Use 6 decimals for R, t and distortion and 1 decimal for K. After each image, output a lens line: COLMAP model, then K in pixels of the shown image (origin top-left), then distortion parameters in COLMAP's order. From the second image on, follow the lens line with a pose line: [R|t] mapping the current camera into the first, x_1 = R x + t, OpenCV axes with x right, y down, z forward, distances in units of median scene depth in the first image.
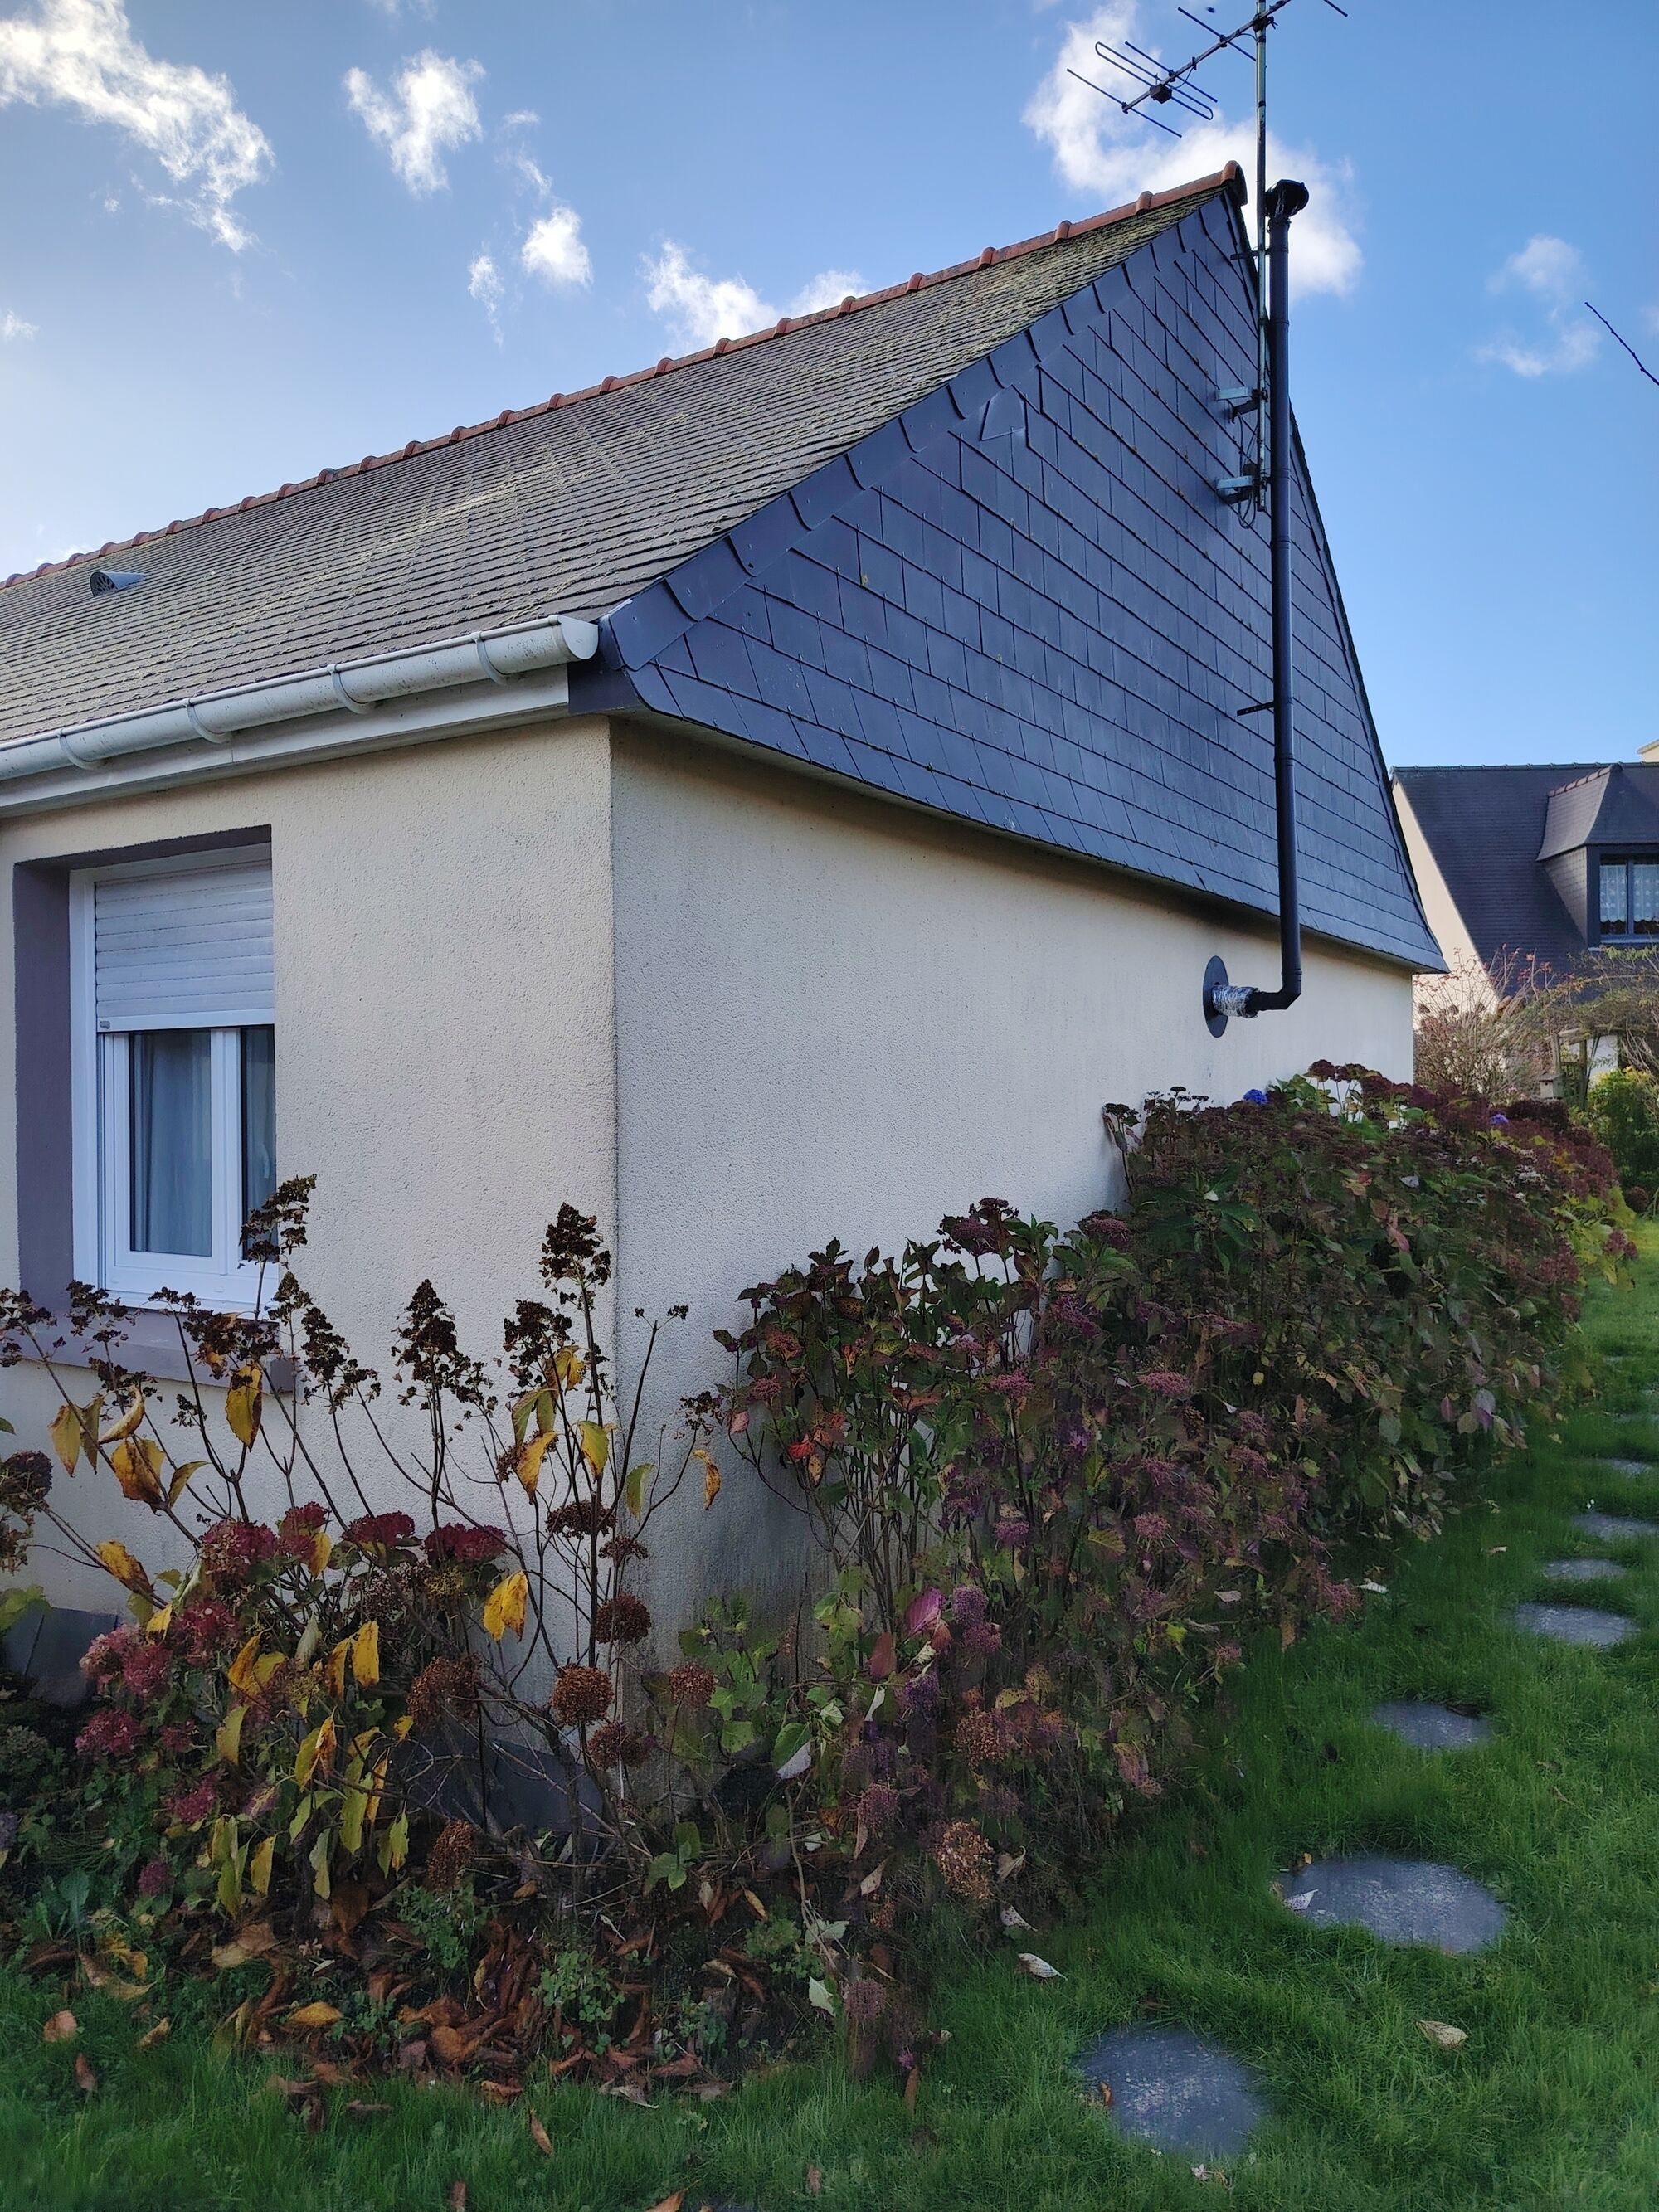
lens RADIAL K [[1513.6, 0, 829.5], [0, 1513.6, 1106.0], [0, 0, 1]] dist [0.014734, -0.006556]
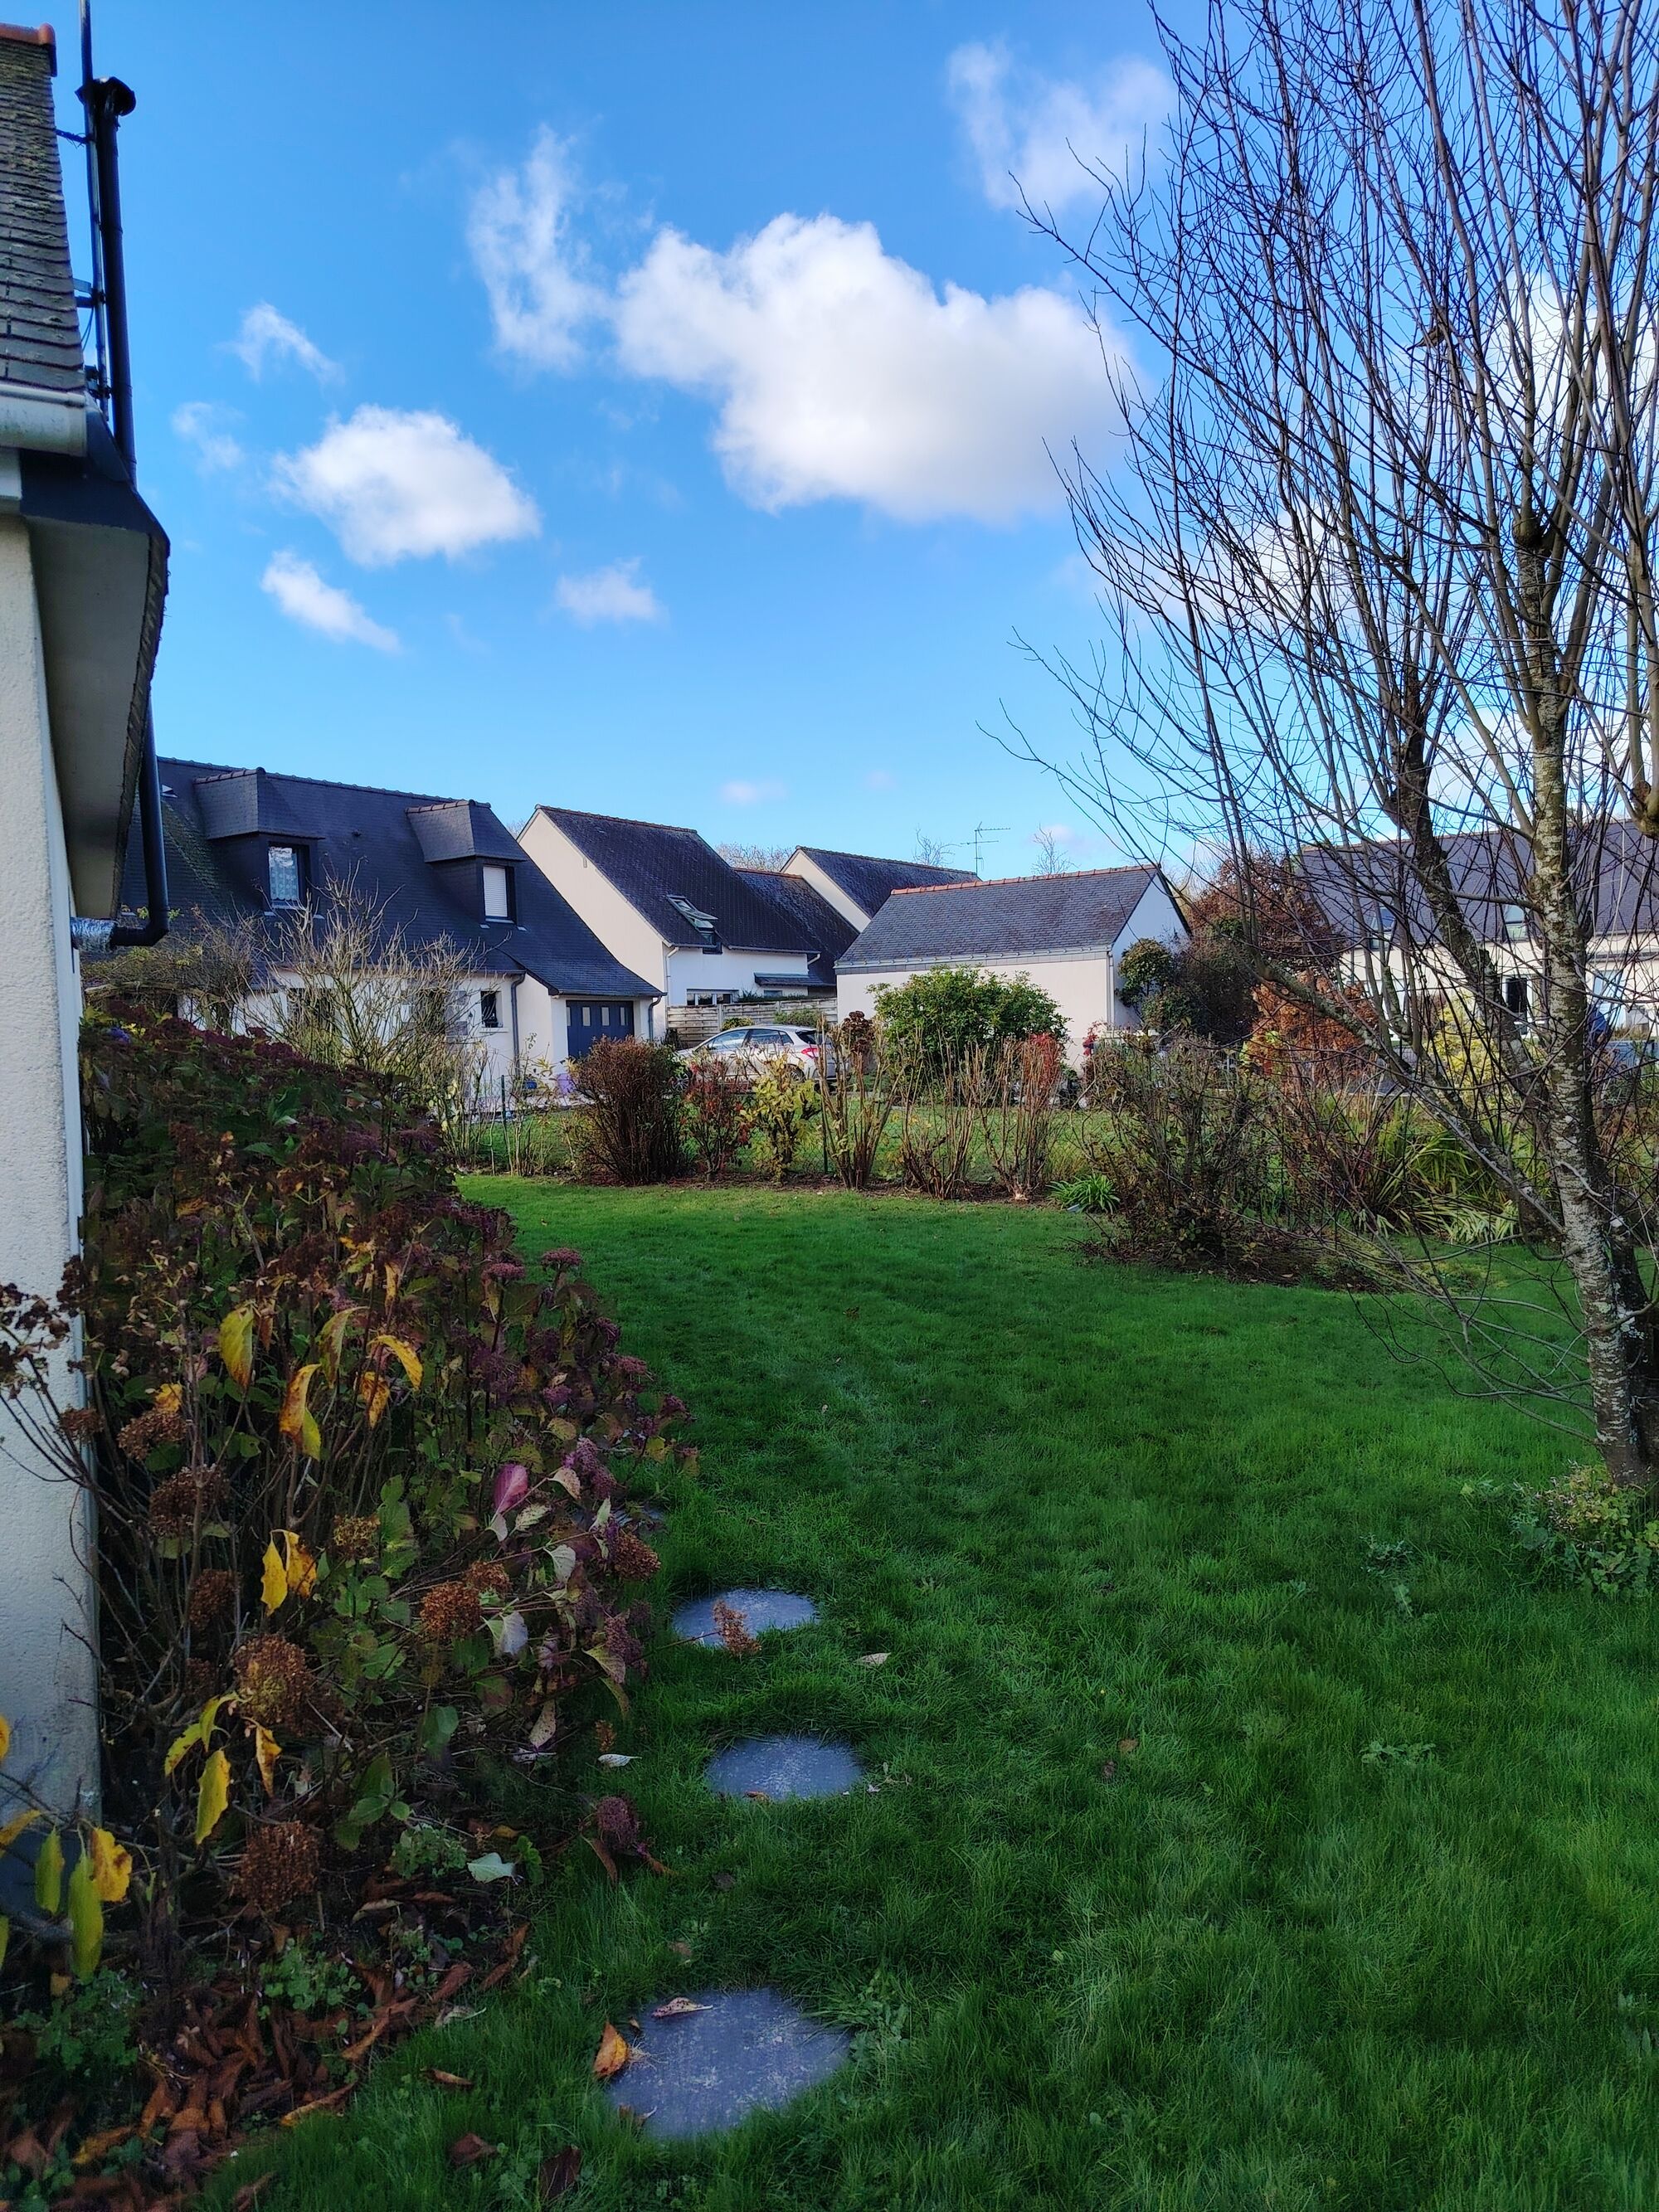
lens RADIAL K [[1513.6, 0, 829.5], [0, 1513.6, 1106.0], [0, 0, 1]] dist [0.014734, -0.006556]
pose [[0.525704, -0.041426, 0.849658, -0.660867], [0.017738, 0.999130, 0.037739, 0.028025], [-0.850483, -0.004768, 0.525981, 0.233662]]
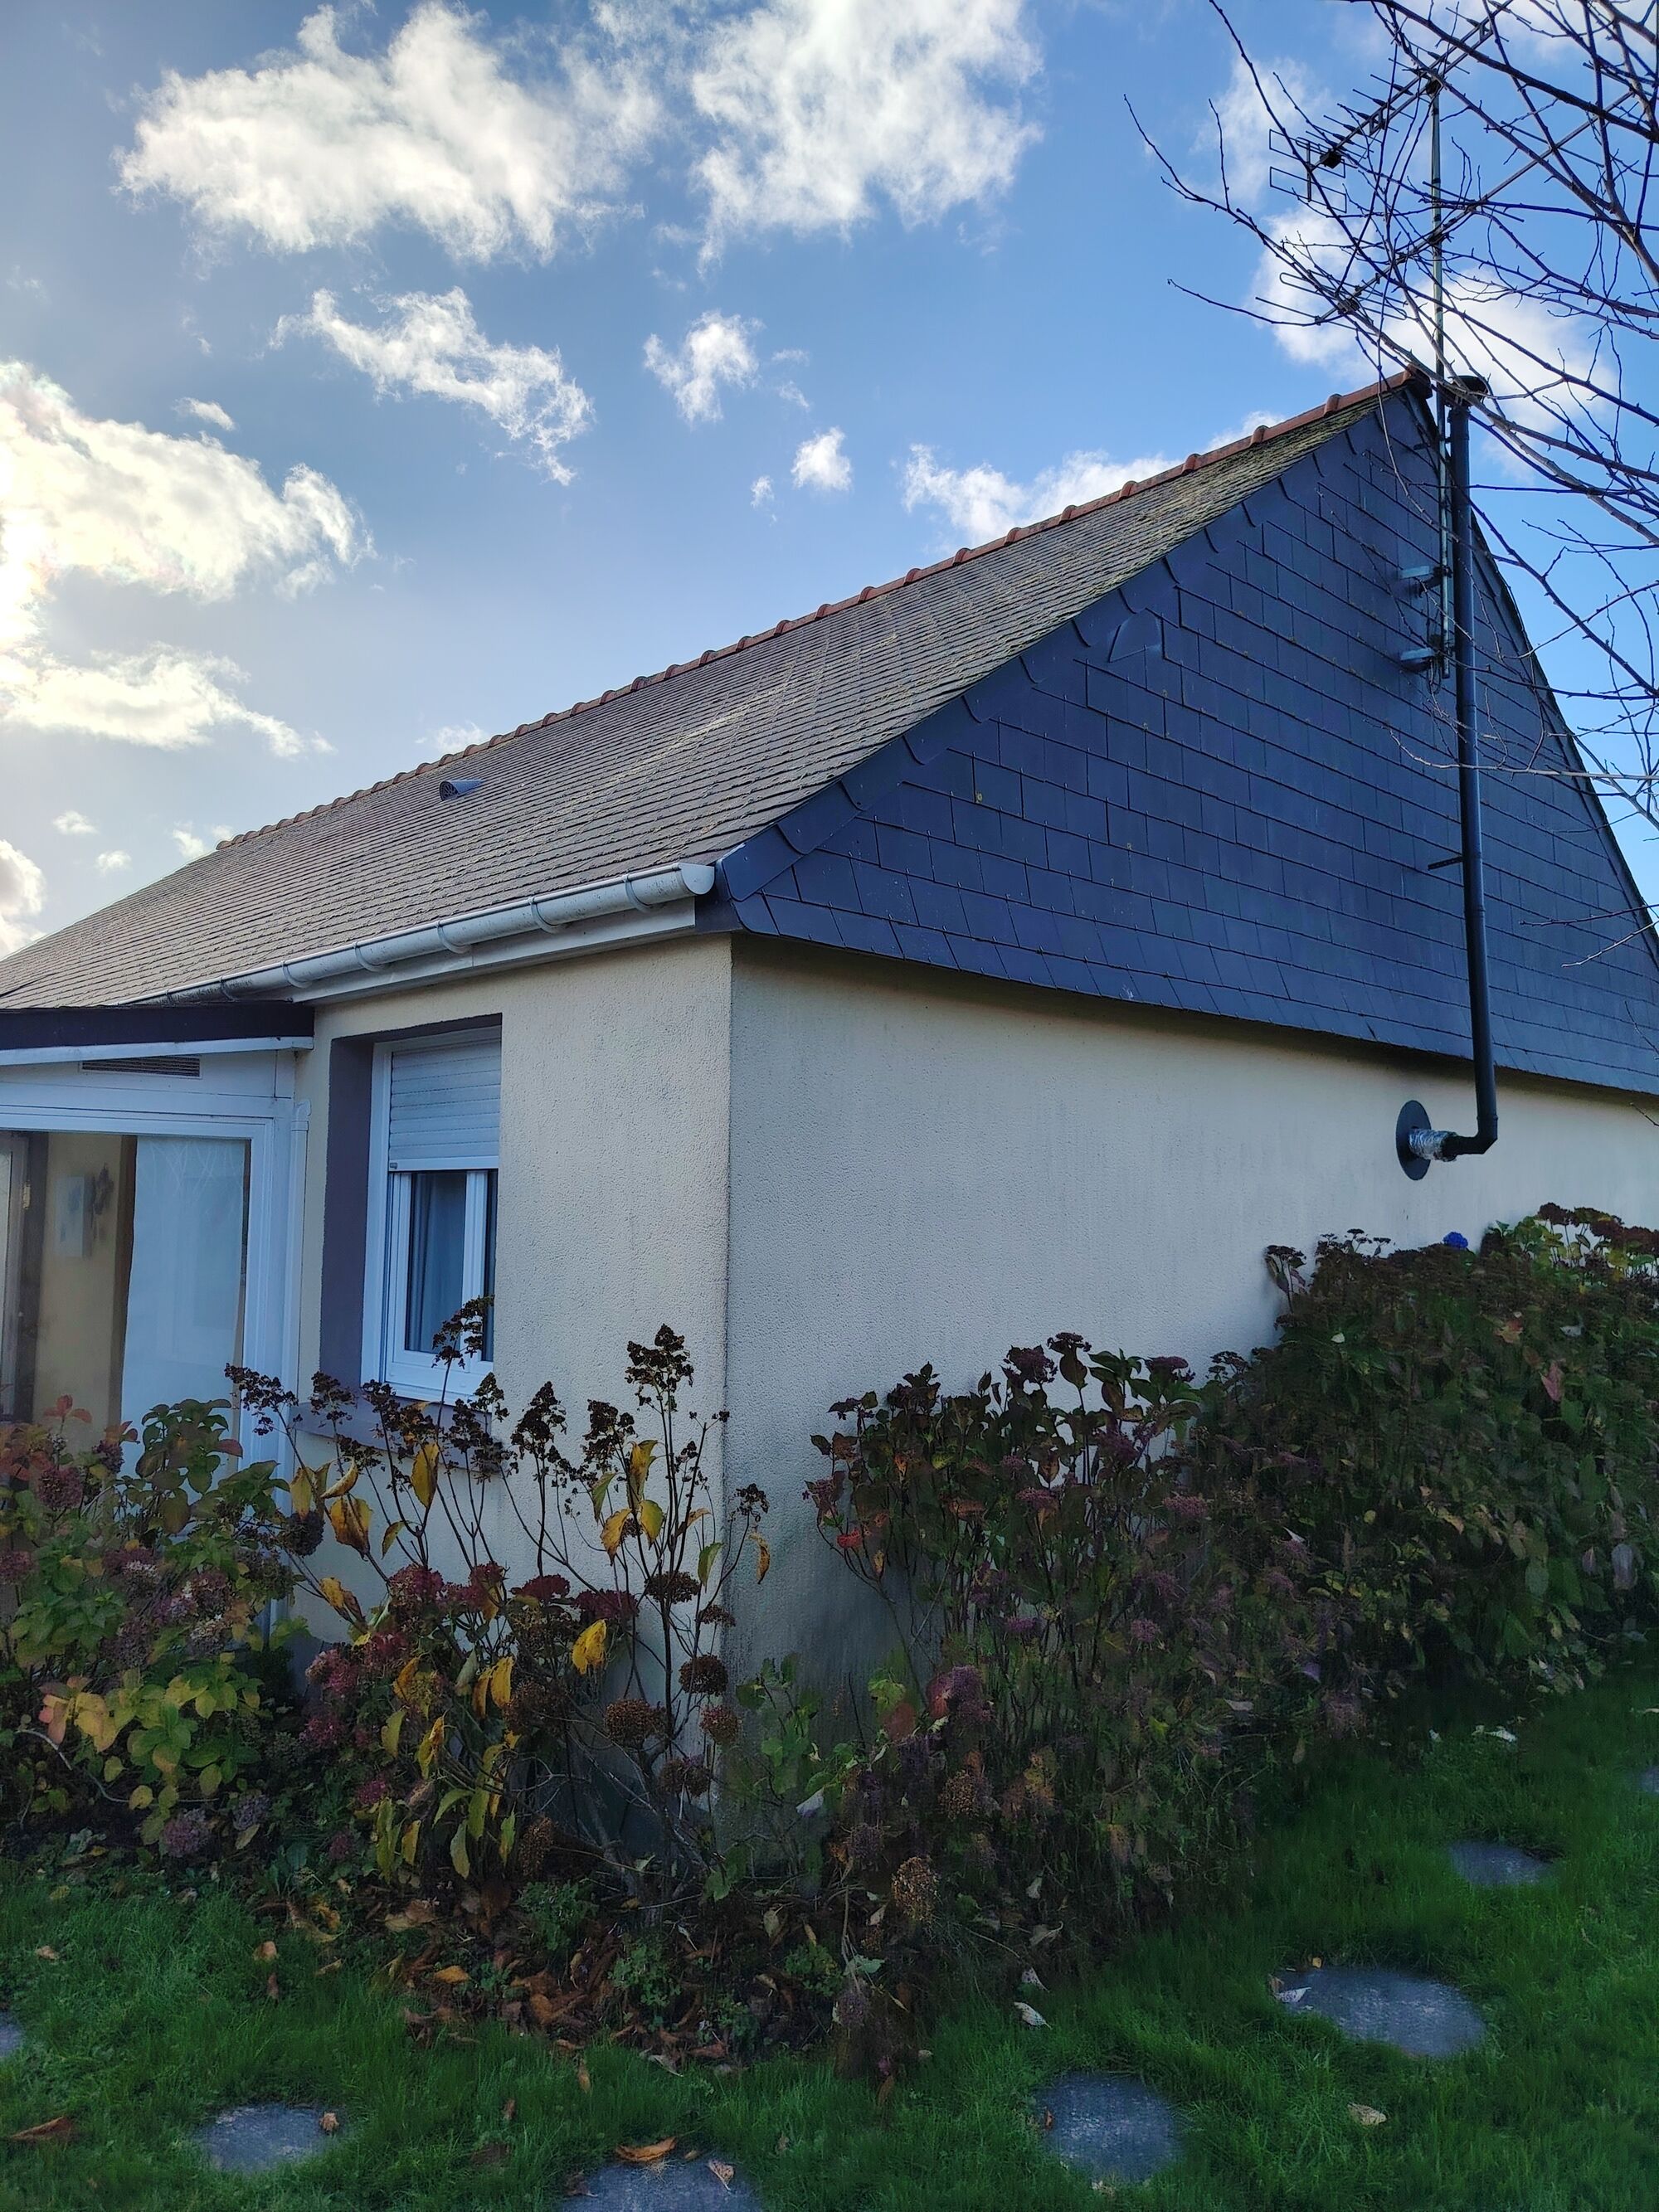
lens RADIAL K [[1506.7, 0, 821.4], [0, 1506.7, 1089.6], [0, 0, 1]] dist [0.036950, -0.034251]
pose [[0.972177, -0.001908, -0.234239, 0.229401], [-0.018743, 0.996127, -0.085906, -0.023696], [0.233495, 0.087906, 0.968376, -0.184913]]
